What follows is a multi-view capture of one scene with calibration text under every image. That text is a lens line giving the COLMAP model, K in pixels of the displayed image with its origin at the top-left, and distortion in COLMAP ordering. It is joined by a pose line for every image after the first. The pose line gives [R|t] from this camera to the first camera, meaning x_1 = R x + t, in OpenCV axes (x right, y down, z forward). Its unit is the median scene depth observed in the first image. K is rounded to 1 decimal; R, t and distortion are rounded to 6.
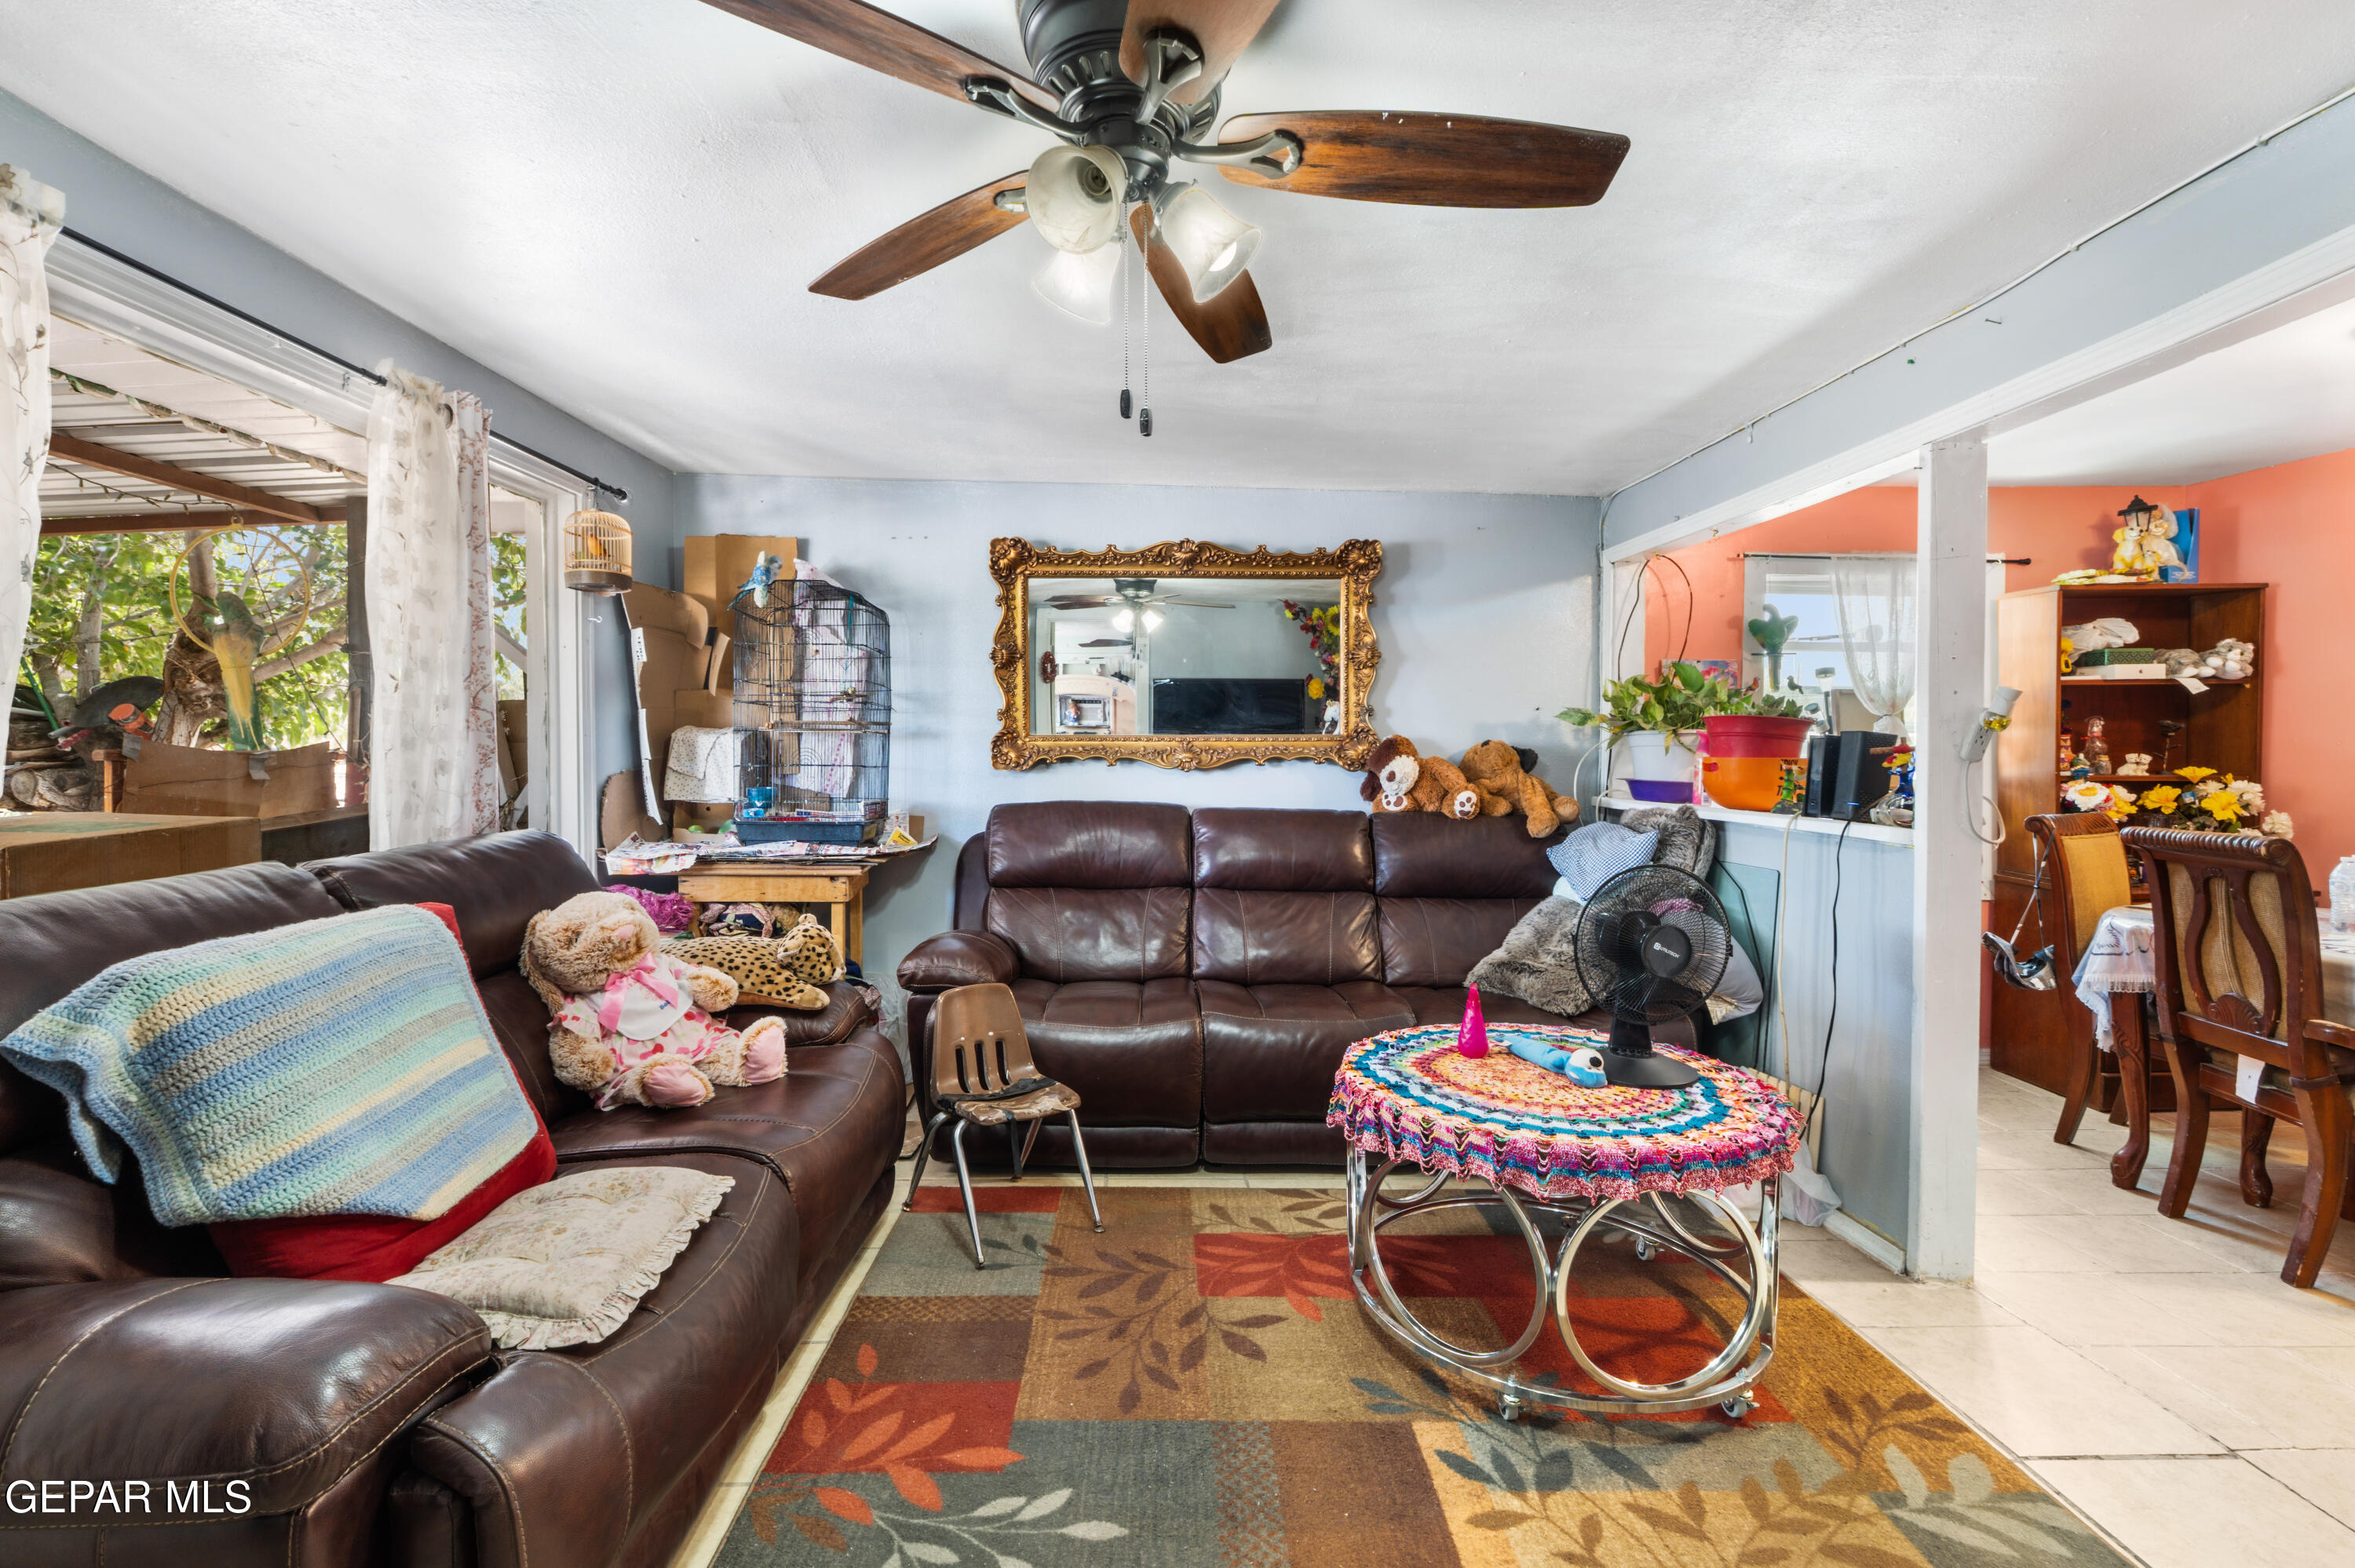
lens RADIAL K [[1025.4, 0, 1178.0], [0, 1025.4, 764.8], [0, 0, 1]] dist [-0.004038, -0.000770]
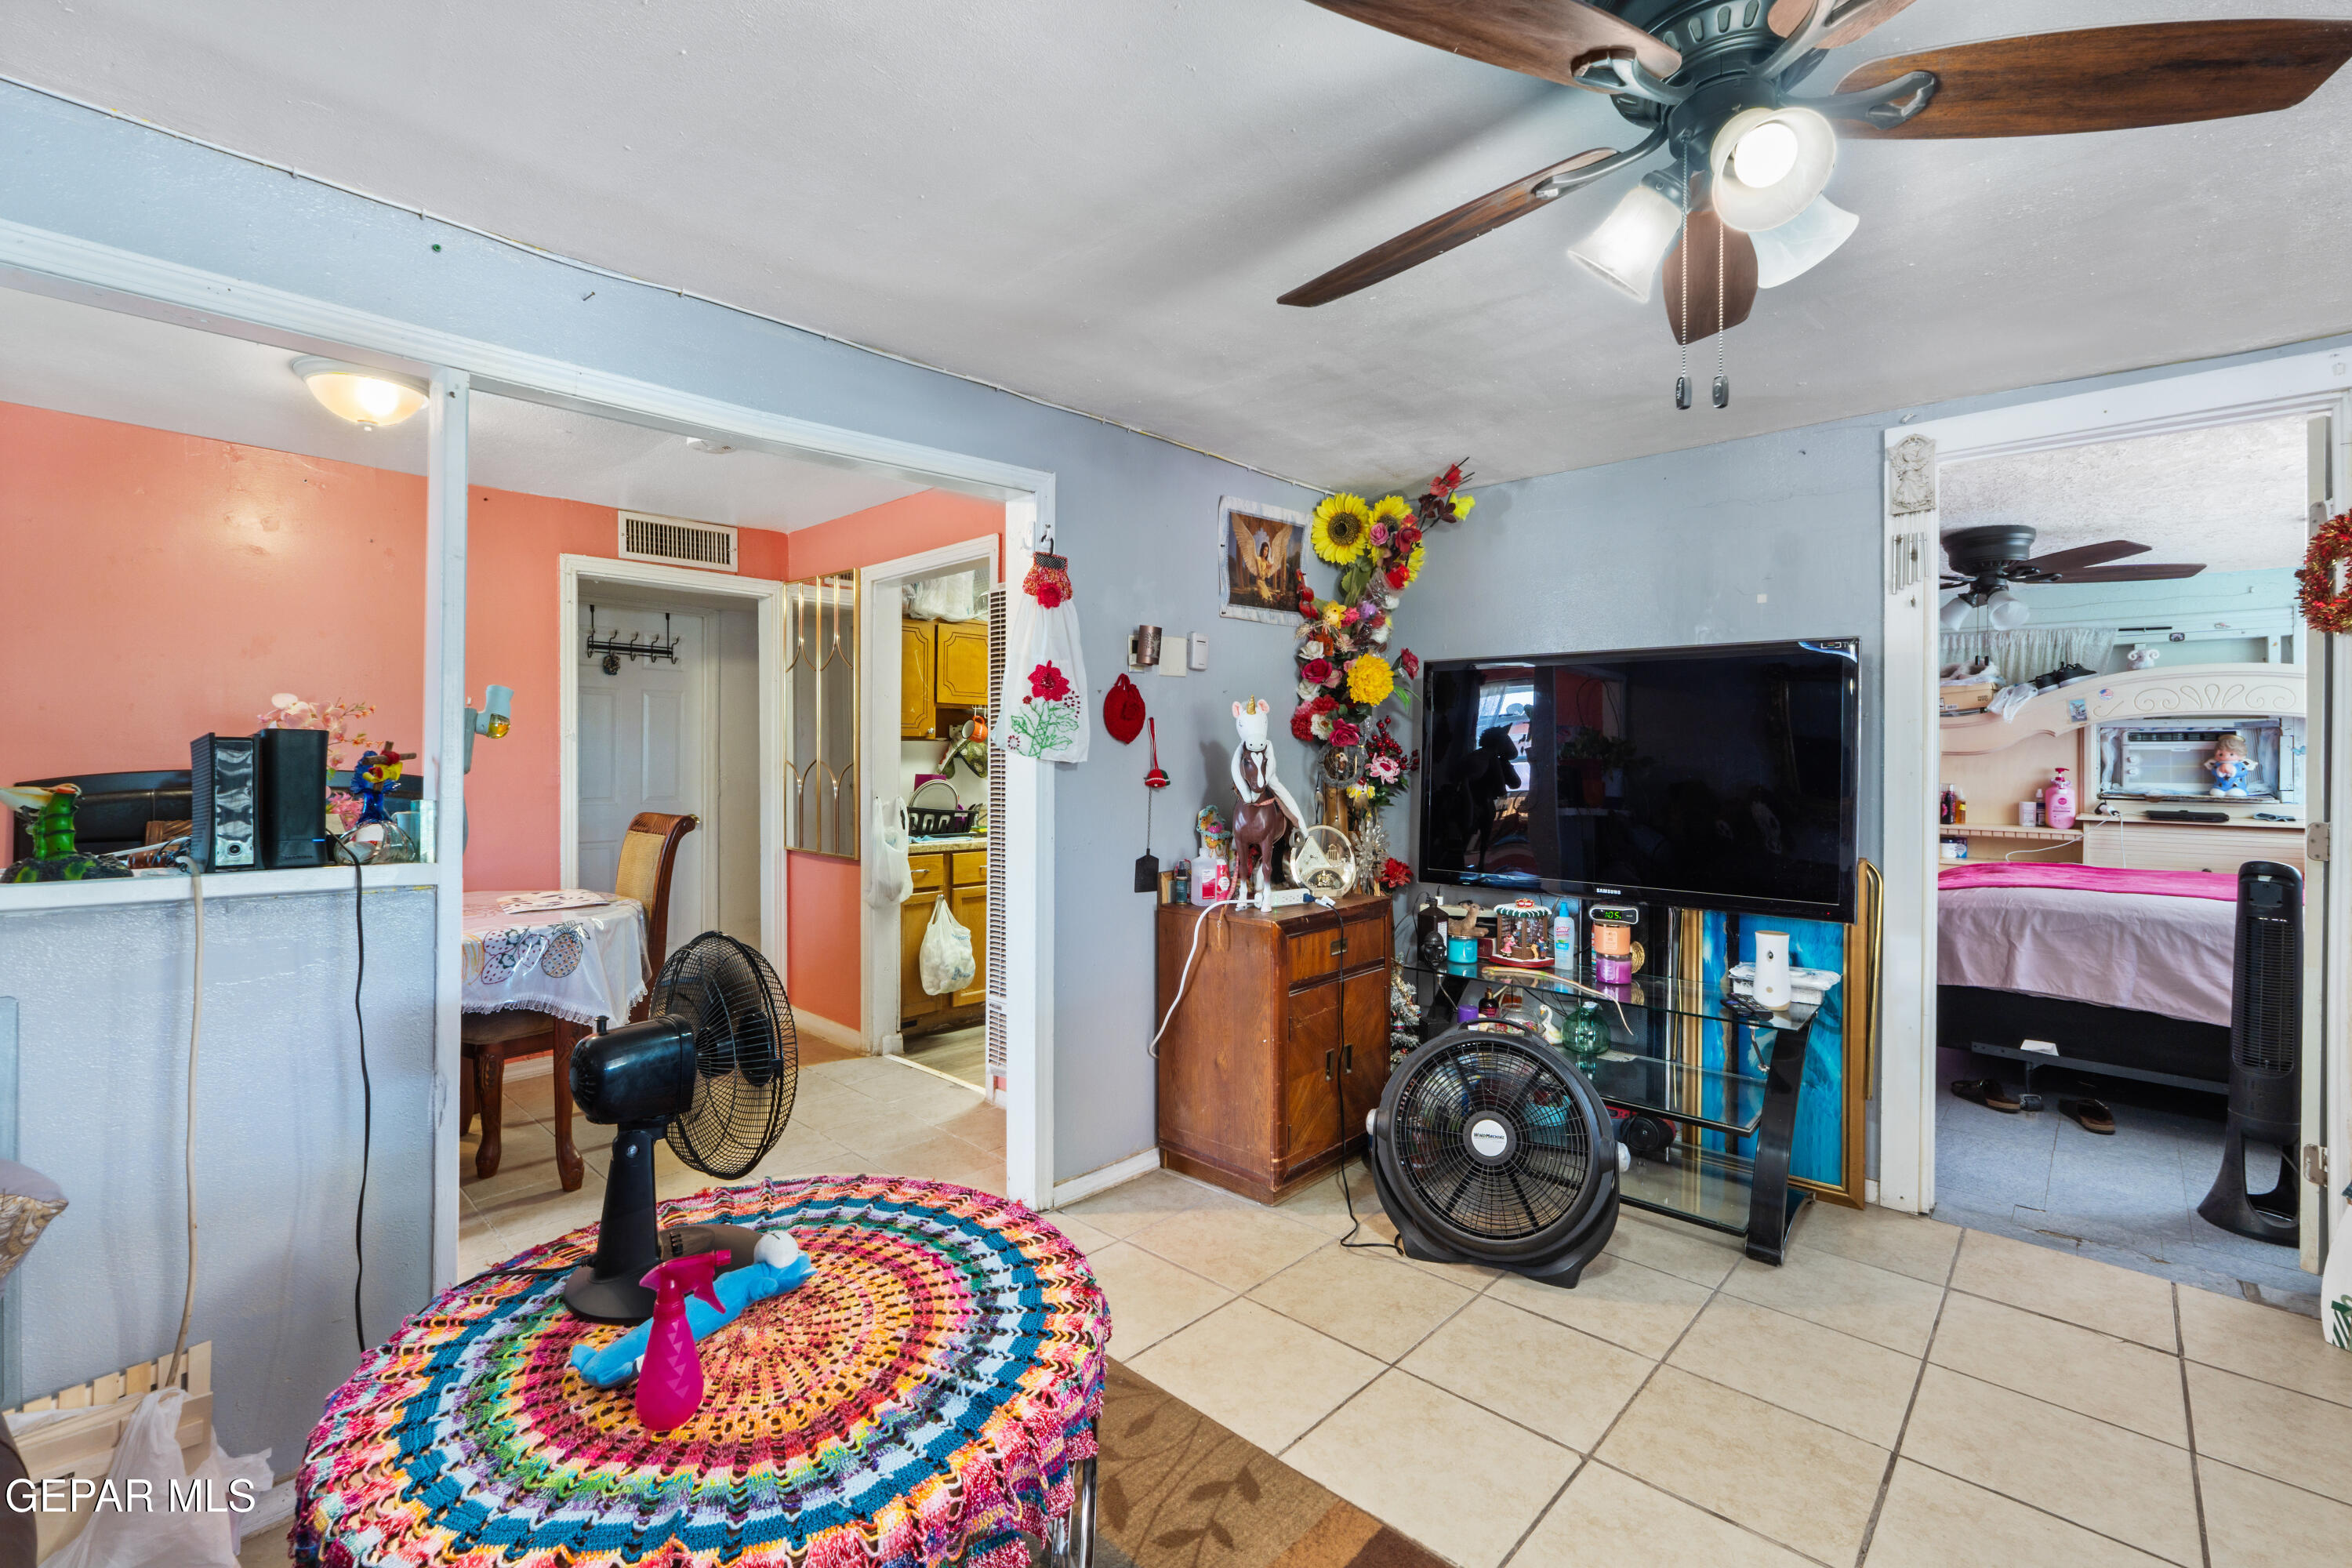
lens RADIAL K [[1013.8, 0, 1174.6], [0, 1013.8, 760.3], [0, 0, 1]] dist [-0.003756, -0.000438]
pose [[-0.705079, -0.013378, 0.709003, -0.128153], [-0.003770, 0.999879, 0.015117, -0.017285], [-0.709119, 0.007986, -0.705044, 0.728990]]
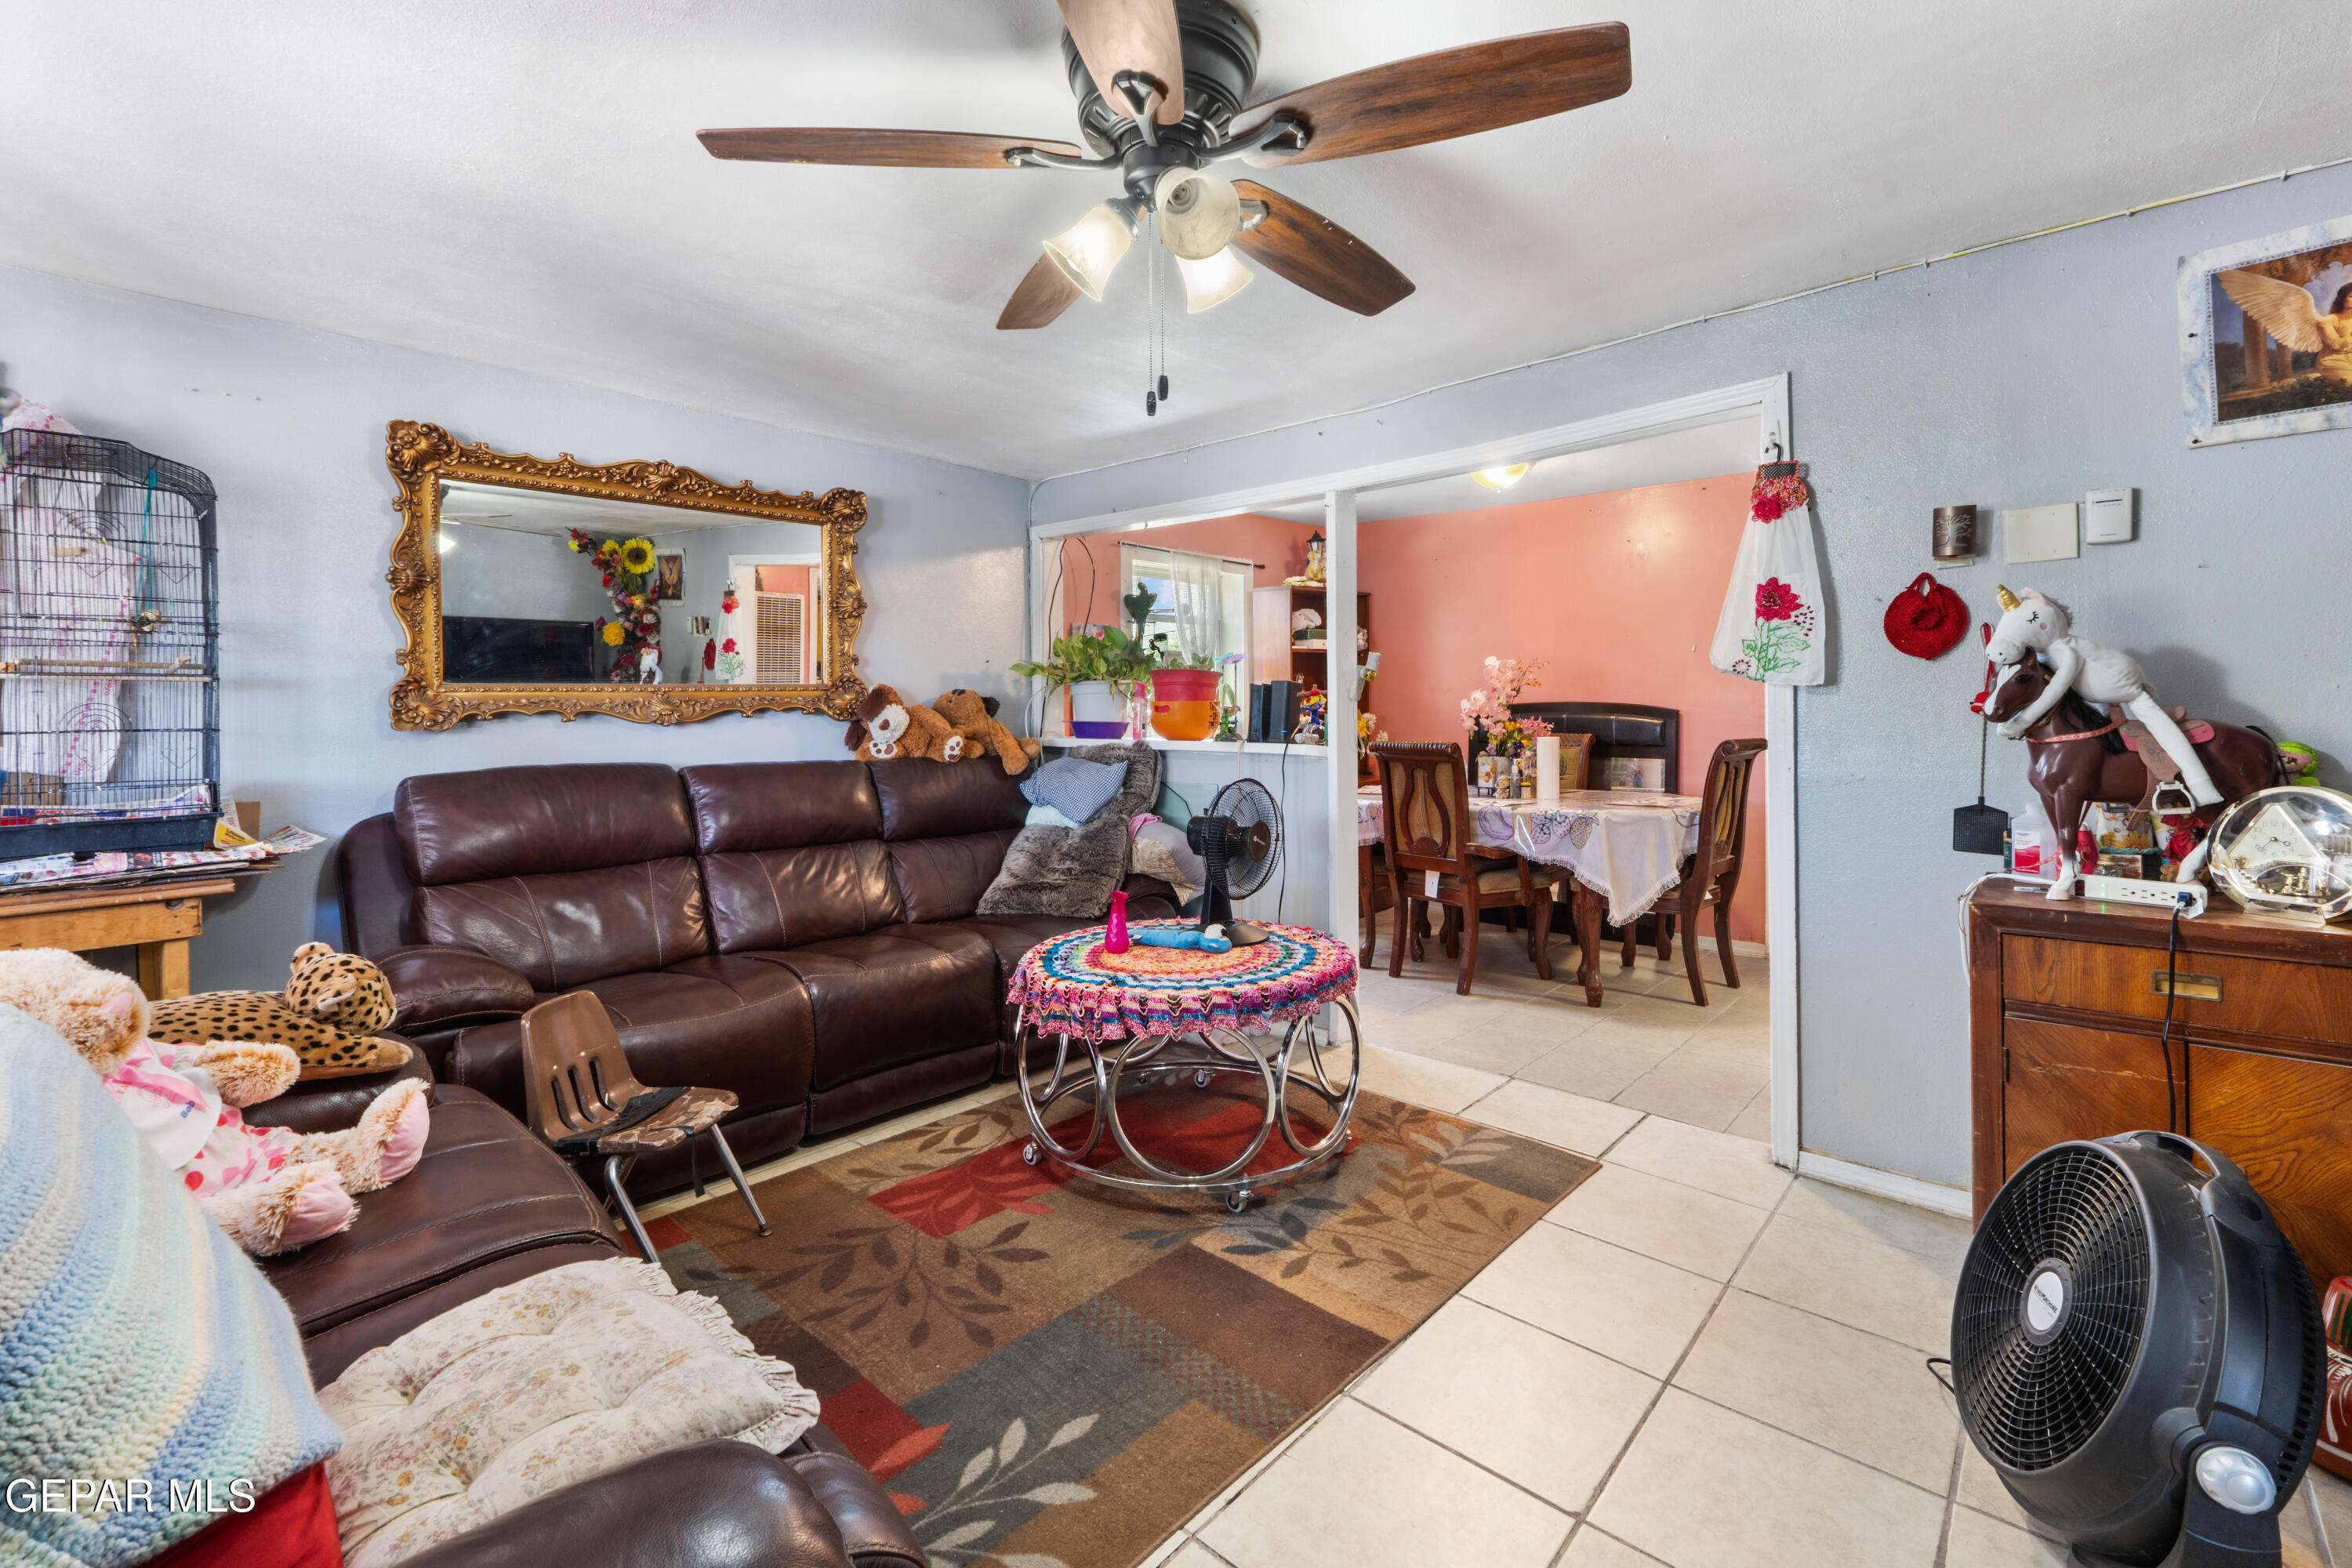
lens RADIAL K [[1010.8, 0, 1205.5], [0, 1010.8, 710.2], [0, 0, 1]] dist [-0.003488, -0.000286]
pose [[0.686290, -0.017627, 0.727114, -0.310887], [0.022952, 0.999733, 0.002573, 0.001528], [-0.726966, 0.014923, 0.686512, 0.072890]]
